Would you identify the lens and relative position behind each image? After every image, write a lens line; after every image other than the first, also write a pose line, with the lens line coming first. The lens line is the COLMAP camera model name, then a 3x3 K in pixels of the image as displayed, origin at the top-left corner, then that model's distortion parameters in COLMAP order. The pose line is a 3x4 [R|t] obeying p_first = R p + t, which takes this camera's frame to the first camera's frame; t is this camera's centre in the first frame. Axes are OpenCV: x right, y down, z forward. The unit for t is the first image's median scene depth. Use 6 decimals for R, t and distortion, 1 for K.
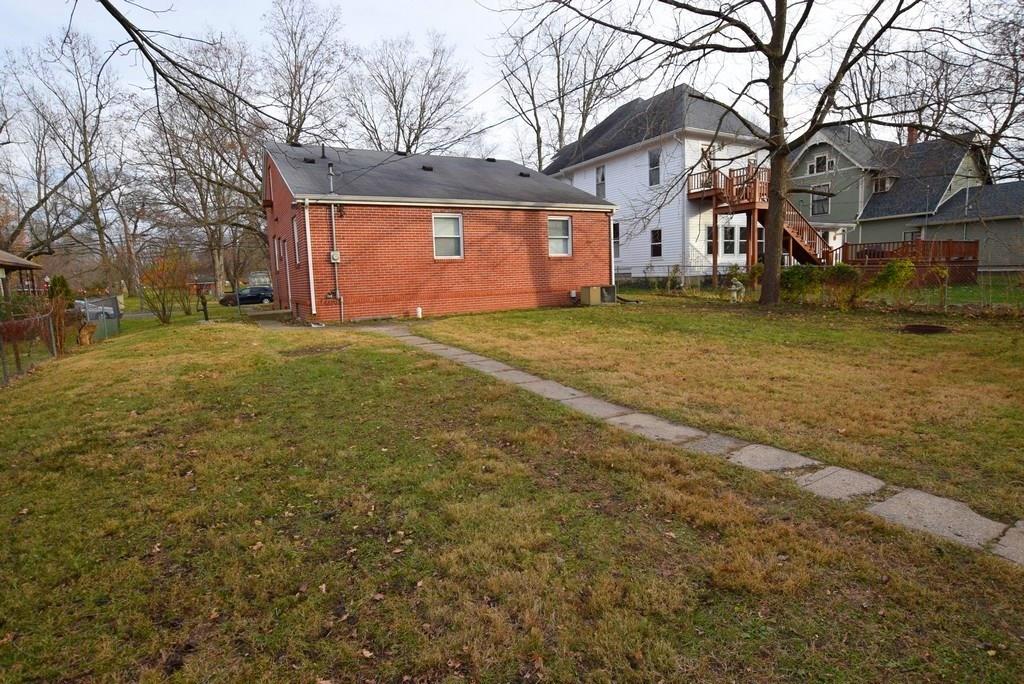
lens RADIAL K [[515.3, 0, 512.5], [0, 515.3, 342.1], [0, 0, 1]] dist [0.002586, -0.000064]
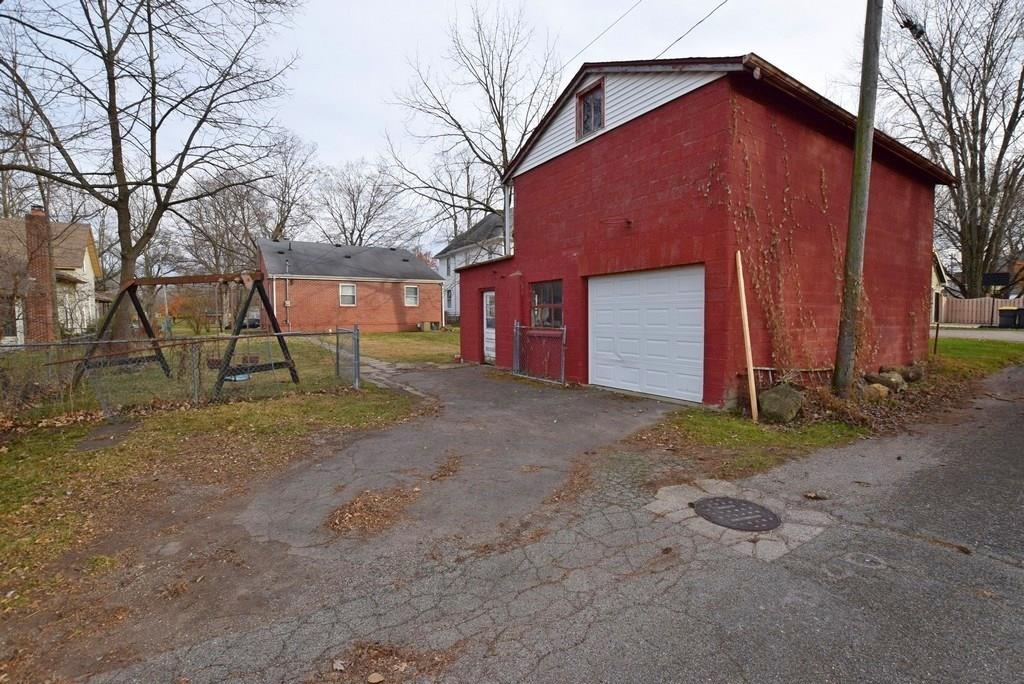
lens RADIAL K [[444.5, 0, 513.8], [0, 444.5, 342.7], [0, 0, 1]] dist [-0.001297, 0.000081]
pose [[0.997268, 0.025628, 0.069276, 0.367039], [-0.020787, 0.997350, -0.069716, 0.081668], [-0.070879, 0.068085, 0.995159, -0.692662]]
